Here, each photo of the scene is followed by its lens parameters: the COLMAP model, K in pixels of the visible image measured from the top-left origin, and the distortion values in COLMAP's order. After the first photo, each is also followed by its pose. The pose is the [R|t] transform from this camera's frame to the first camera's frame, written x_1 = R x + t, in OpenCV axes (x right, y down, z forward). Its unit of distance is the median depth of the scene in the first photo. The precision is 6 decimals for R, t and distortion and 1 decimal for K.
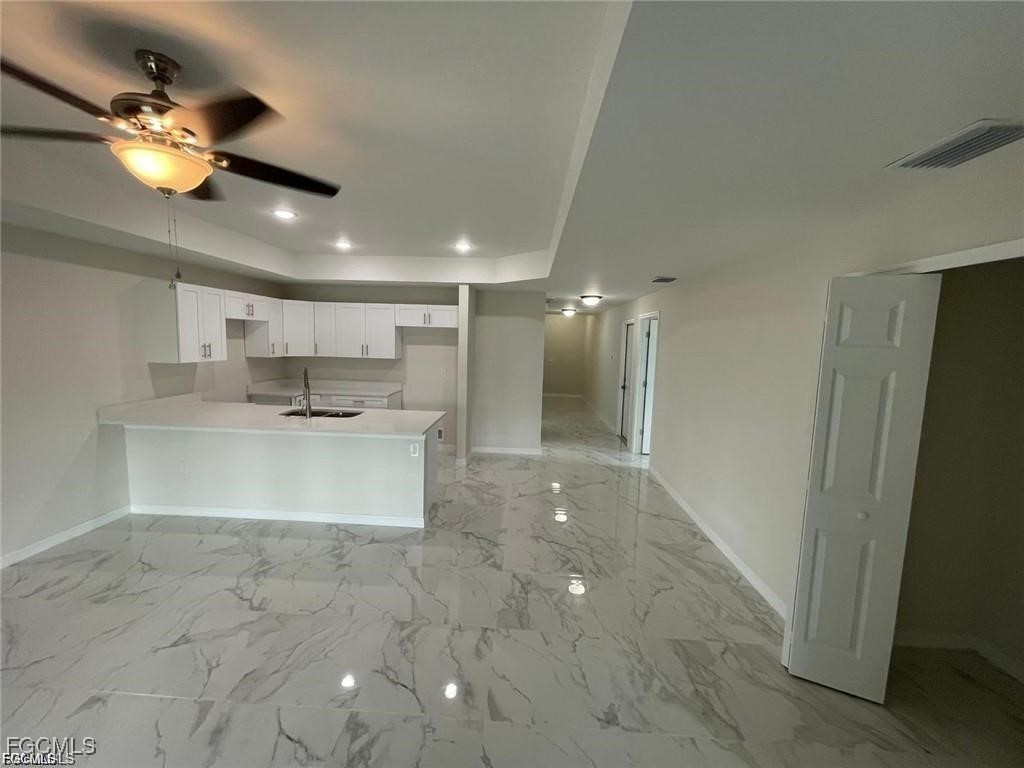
lens RADIAL K [[414.3, 0, 507.0], [0, 414.3, 381.7], [0, 0, 1]] dist [-0.000365, -0.000059]
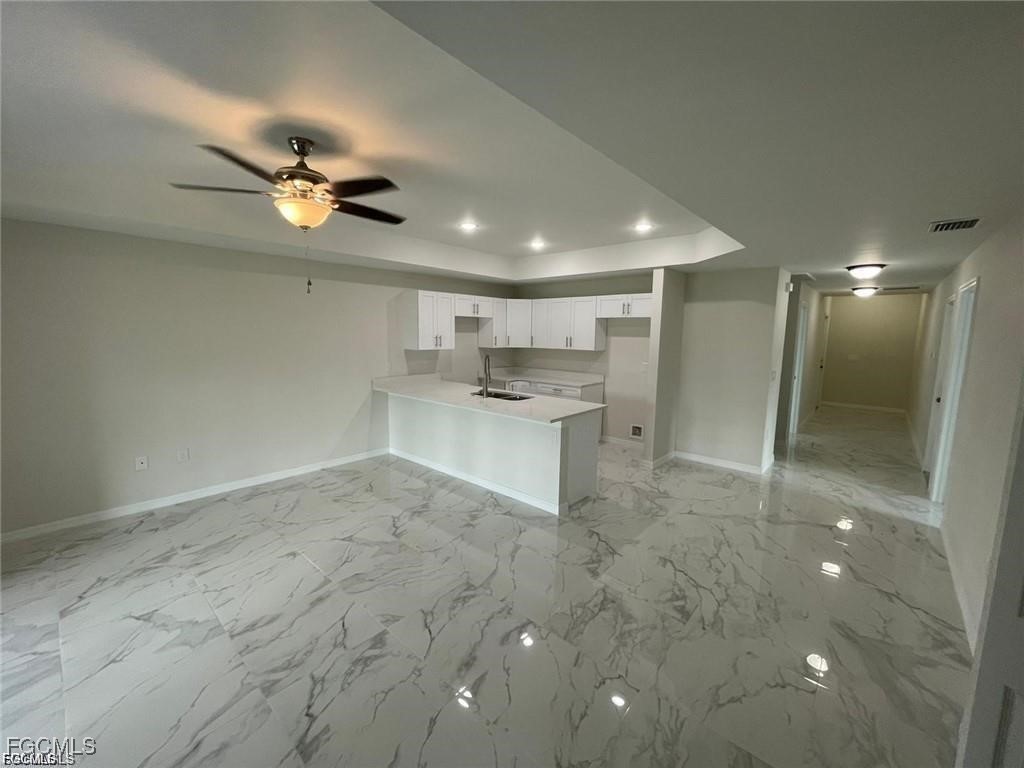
lens RADIAL K [[414.3, 0, 507.0], [0, 414.3, 381.7], [0, 0, 1]] dist [-0.000365, -0.000059]
pose [[0.777835, 0.059203, -0.625674, 0.285752], [-0.053935, 0.998169, 0.027398, 0.005940], [0.626150, 0.012434, 0.779603, 0.119188]]
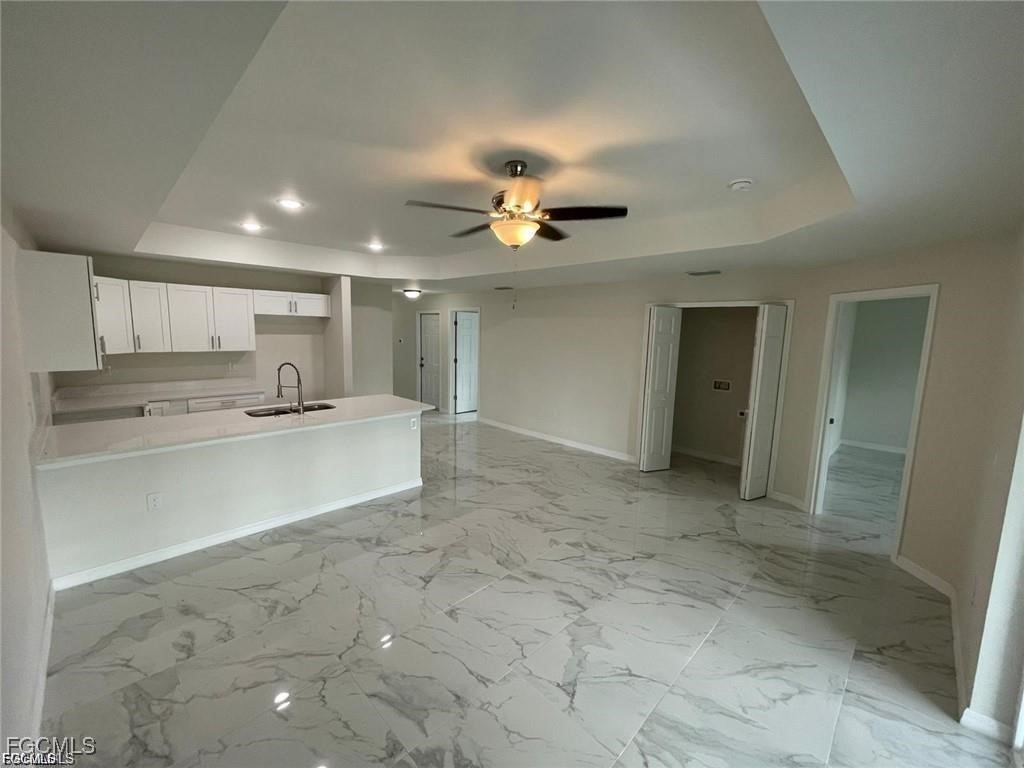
lens RADIAL K [[414.3, 0, 507.0], [0, 414.3, 381.7], [0, 0, 1]] dist [-0.000365, -0.000059]
pose [[0.672484, -0.105383, 0.732570, -0.819789], [0.069674, 0.994429, 0.079094, -0.030347], [-0.736825, -0.002148, 0.676081, -0.017730]]
